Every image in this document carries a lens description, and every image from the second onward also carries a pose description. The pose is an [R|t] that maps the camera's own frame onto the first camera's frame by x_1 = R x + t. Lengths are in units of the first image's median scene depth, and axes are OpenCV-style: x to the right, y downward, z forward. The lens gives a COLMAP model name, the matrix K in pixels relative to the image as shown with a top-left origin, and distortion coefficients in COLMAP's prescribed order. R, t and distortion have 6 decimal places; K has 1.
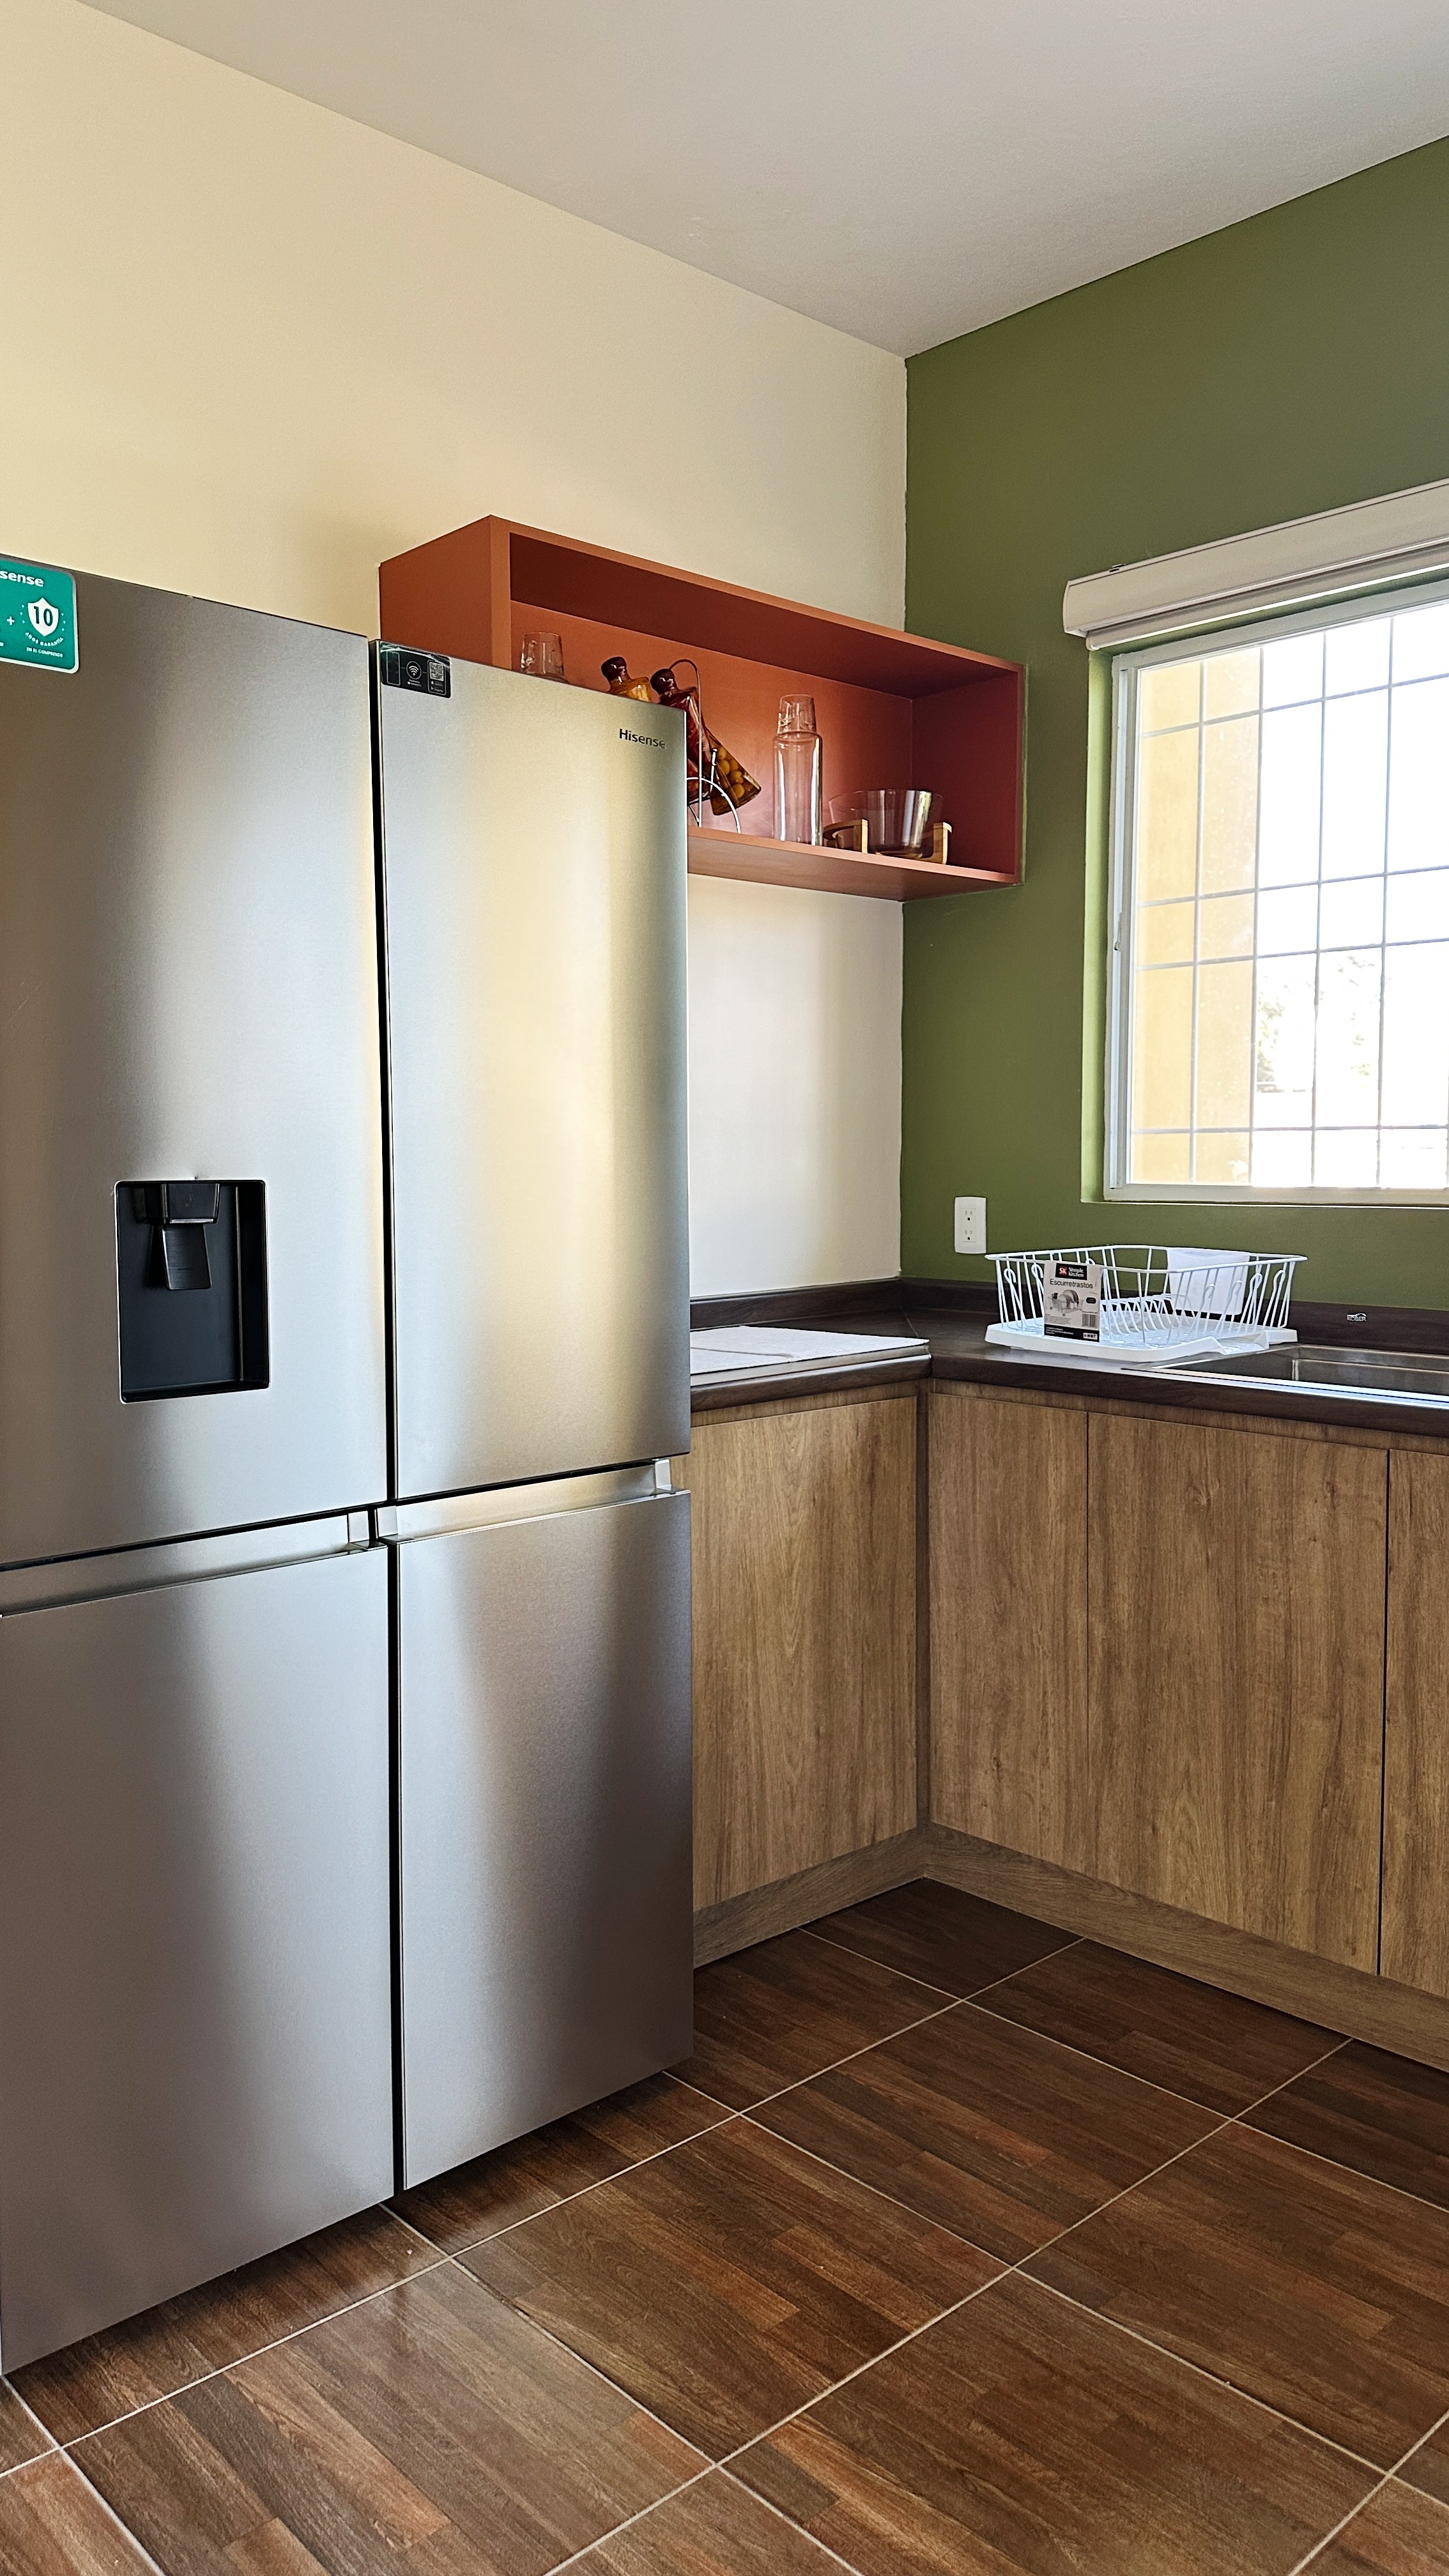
lens RADIAL K [[1793.5, 0, 725.4], [0, 1793.5, 1222.4], [0, 0, 1]] dist [0.079002, -0.155100]
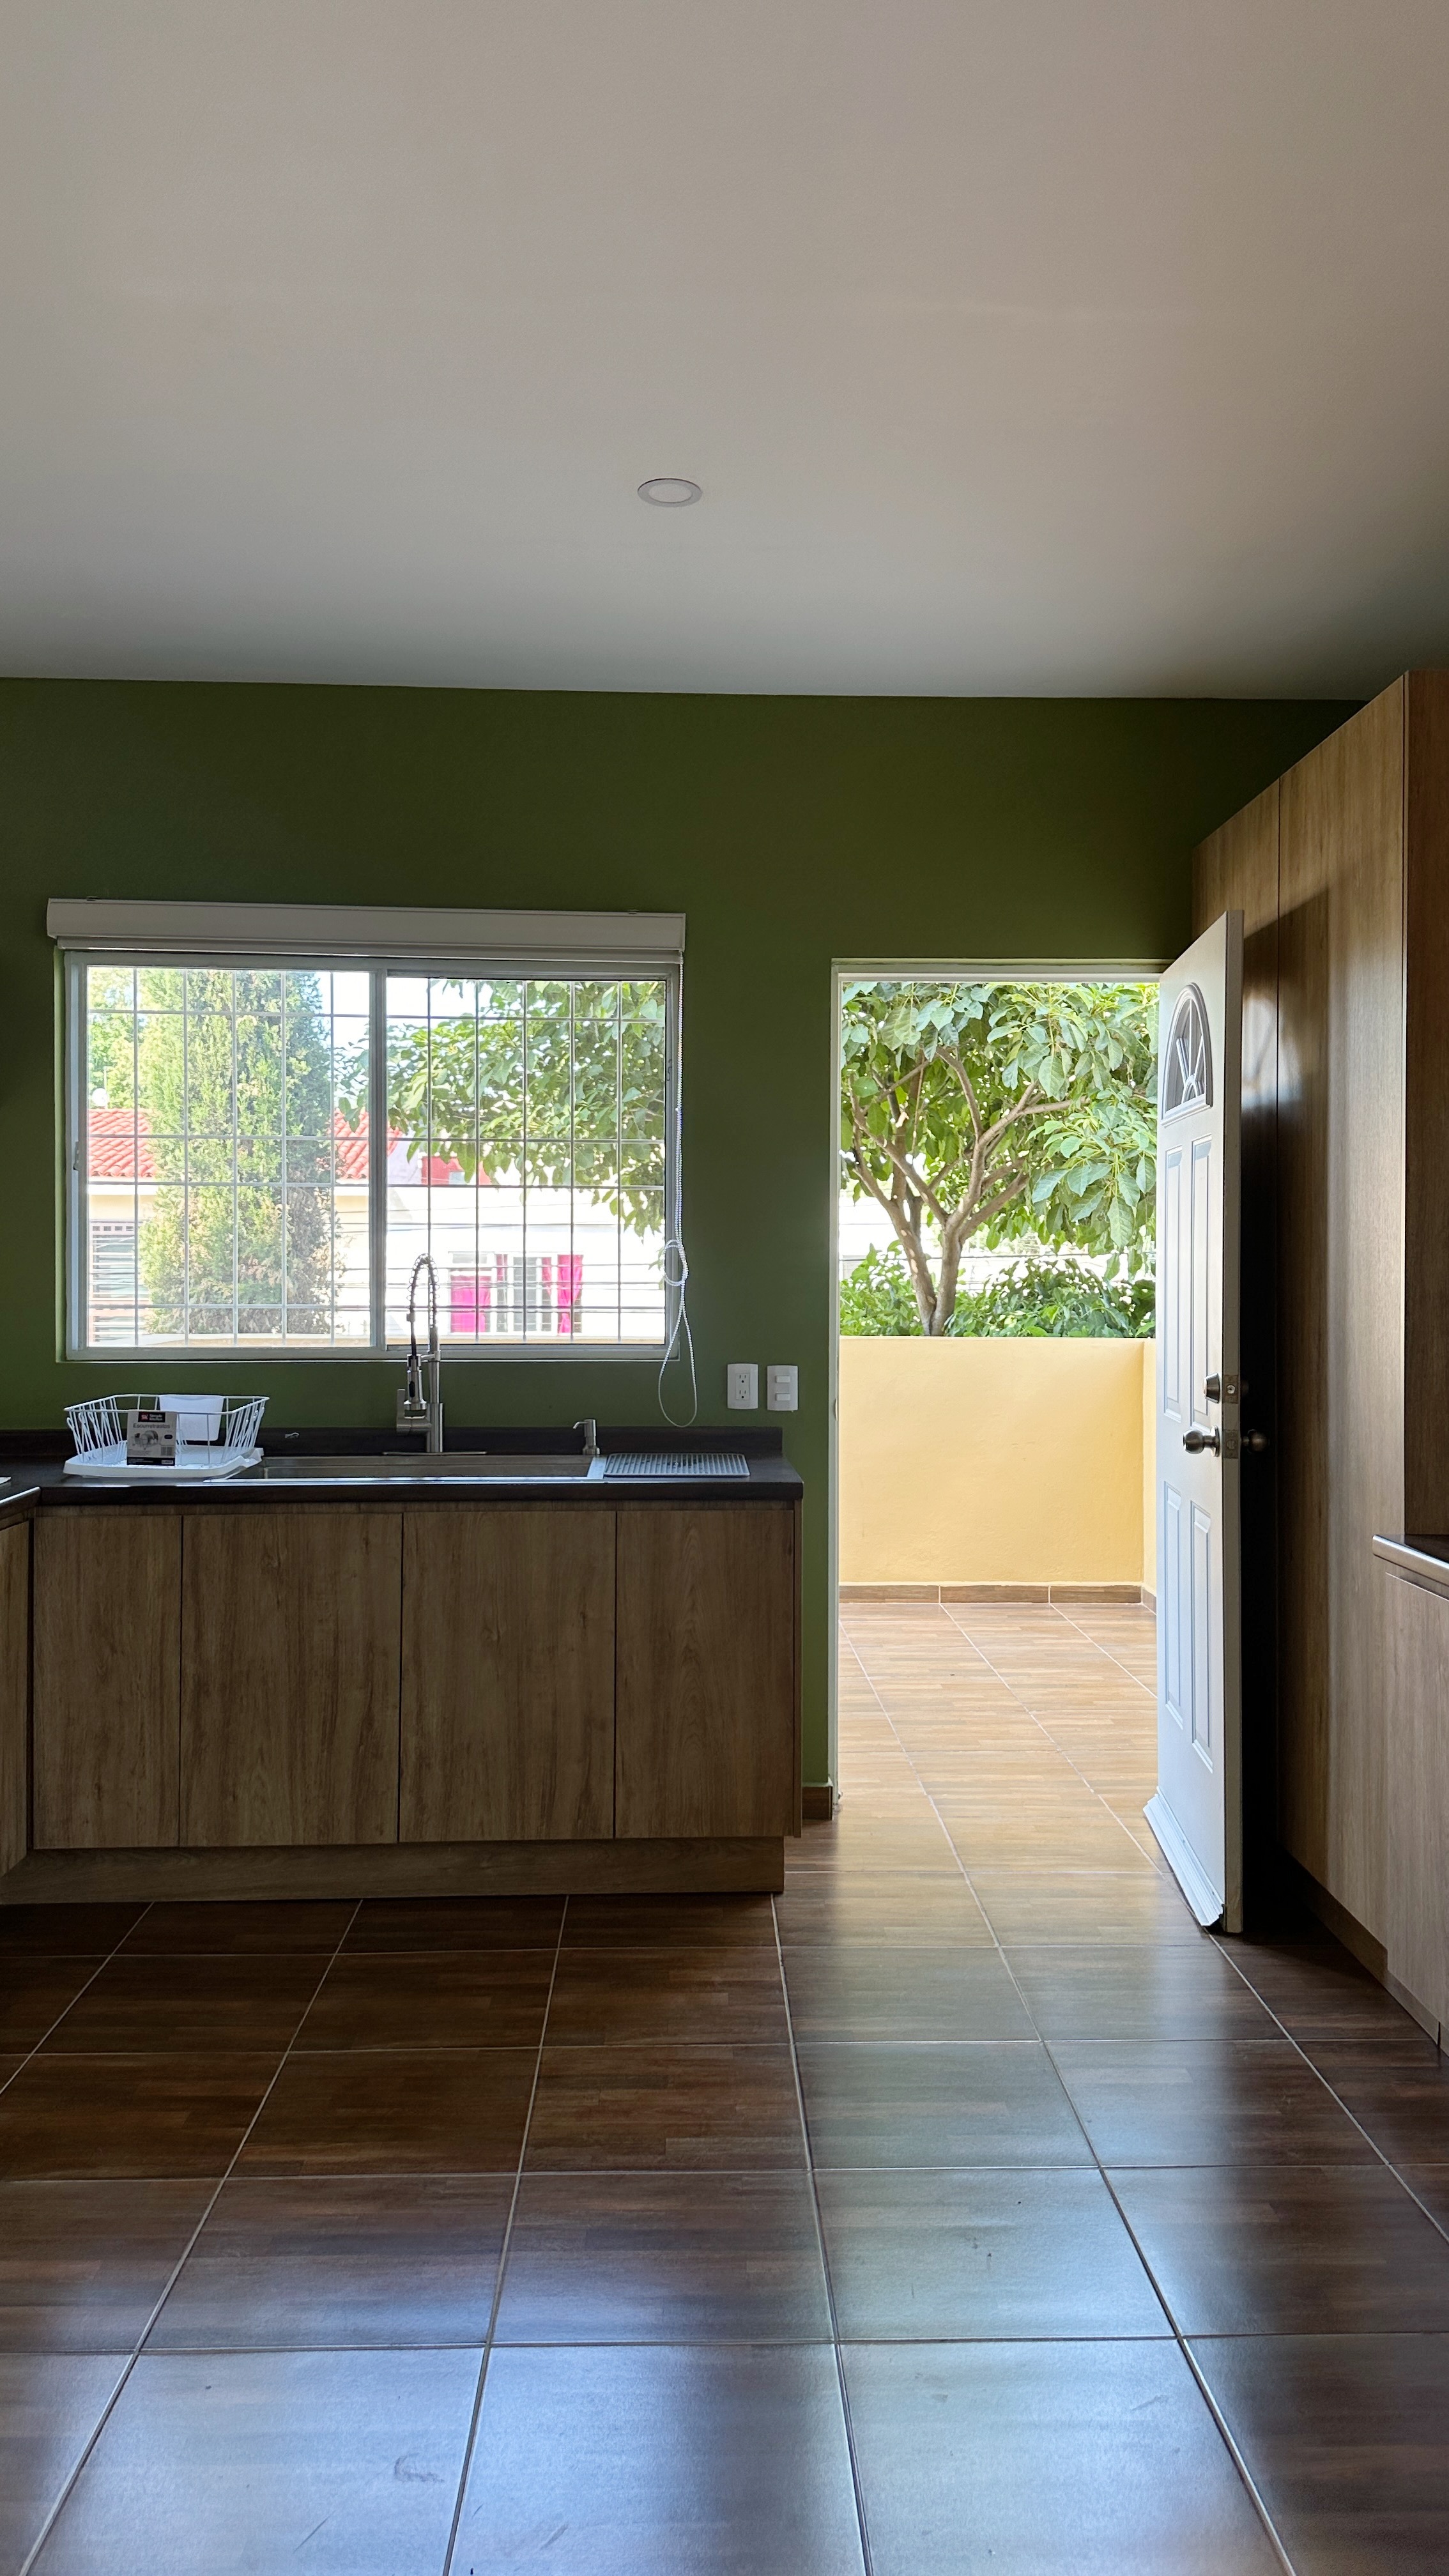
lens RADIAL K [[1818.2, 0, 724.5], [0, 1818.2, 1288.0], [0, 0, 1]] dist [0.173387, -0.335706]
pose [[0.659784, -0.005274, 0.751437, -0.617598], [0.028632, 0.999426, -0.018125, -0.035730], [-0.750909, 0.033473, 0.659556, -0.291212]]
